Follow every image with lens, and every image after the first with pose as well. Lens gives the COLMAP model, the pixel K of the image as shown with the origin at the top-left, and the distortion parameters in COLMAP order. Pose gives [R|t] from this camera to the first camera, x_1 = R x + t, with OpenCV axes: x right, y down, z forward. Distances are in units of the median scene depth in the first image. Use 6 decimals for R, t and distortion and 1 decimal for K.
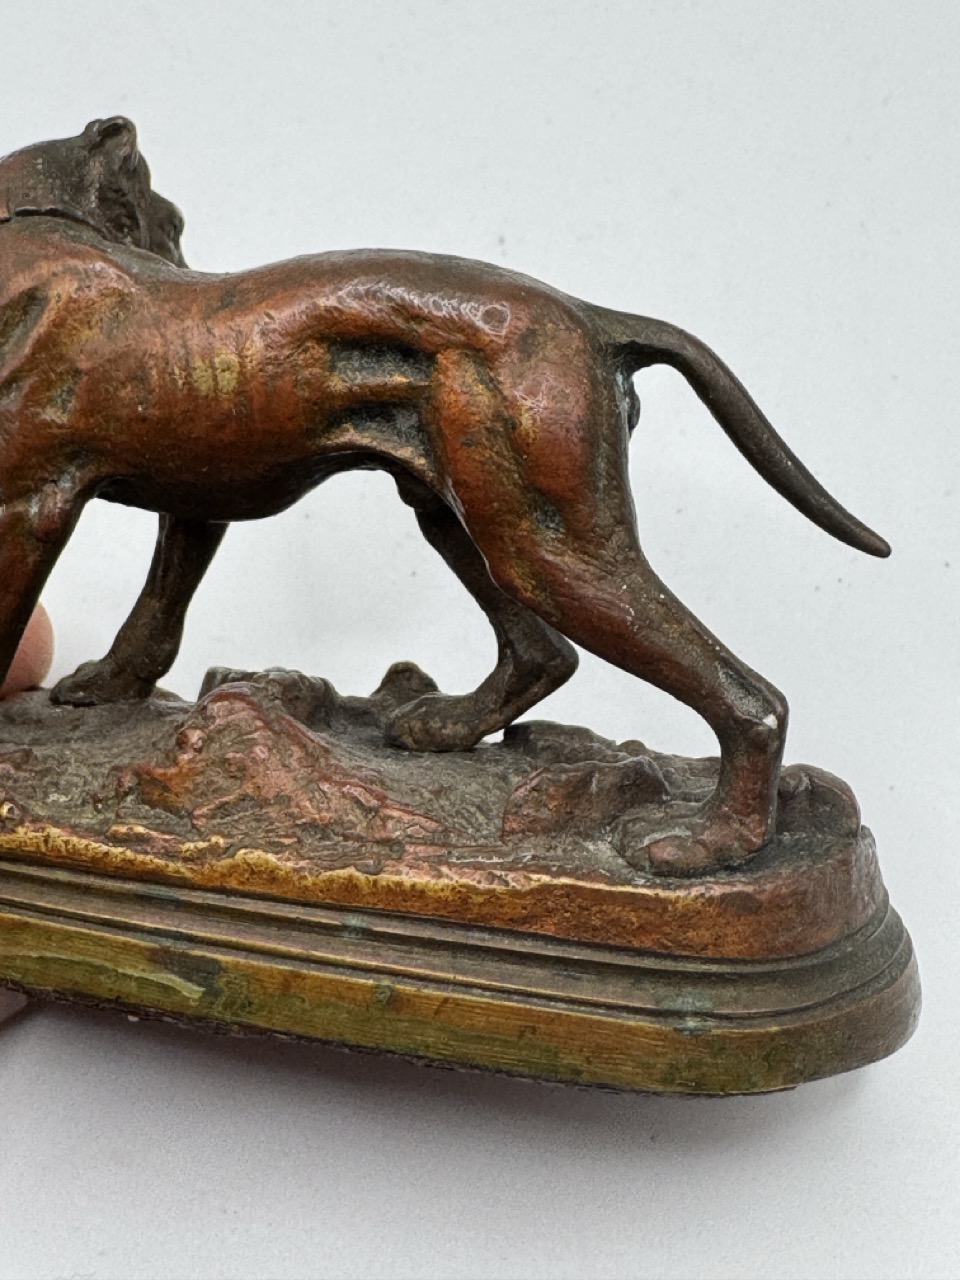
lens RADIAL K [[1590.3, 0, 480.7], [0, 1590.3, 450.0], [0, 0, 1]] dist [-0.001837, -0.022290]
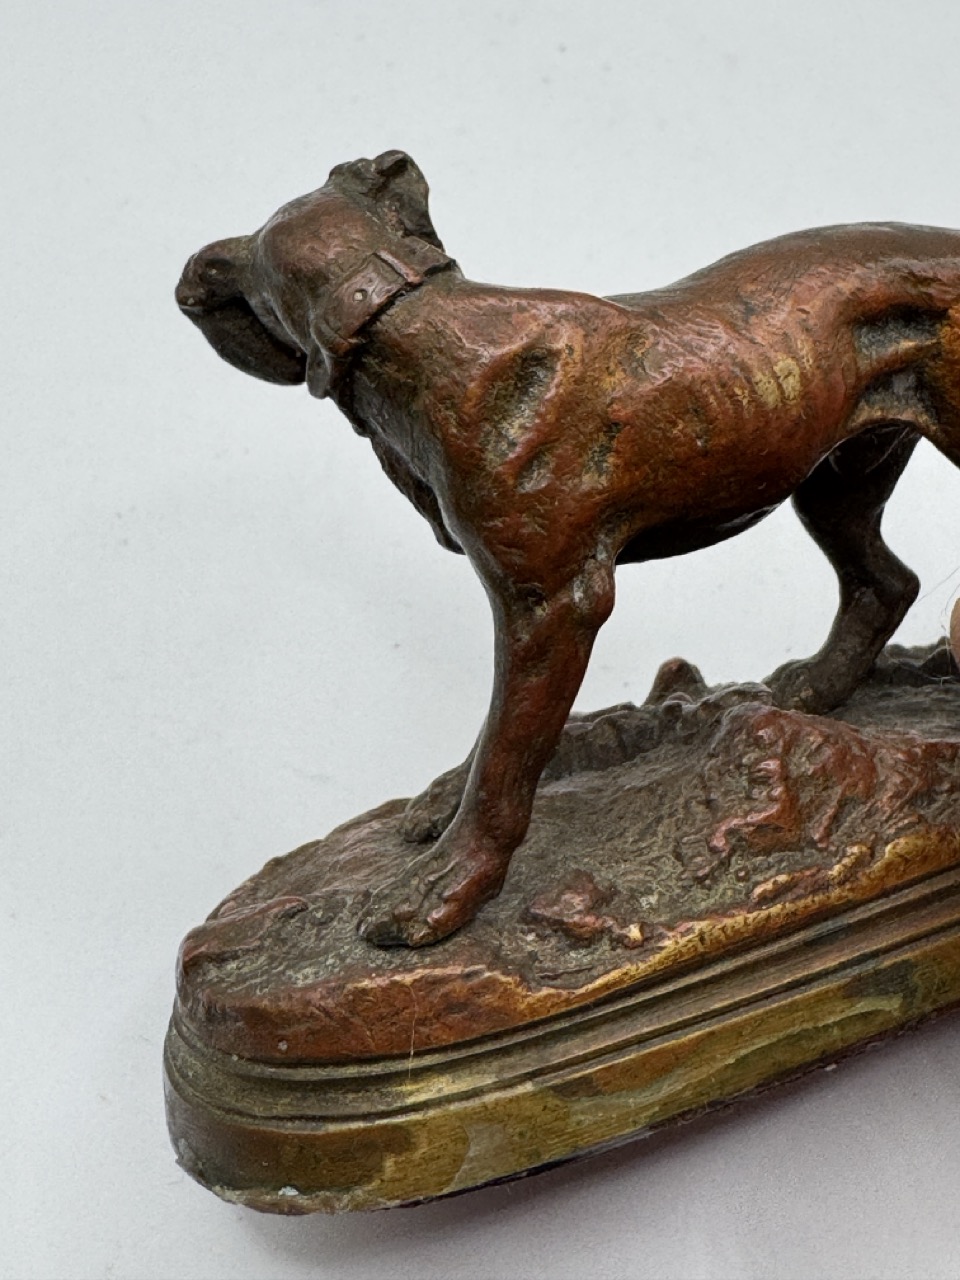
lens RADIAL K [[1590.3, 0, 480.7], [0, 1590.3, 450.0], [0, 0, 1]] dist [-0.001837, -0.022290]
pose [[0.746838, -0.256978, 0.613348, -0.881448], [0.258728, 0.961934, 0.087989, -0.136914], [-0.612612, 0.092976, 0.784896, 0.358583]]
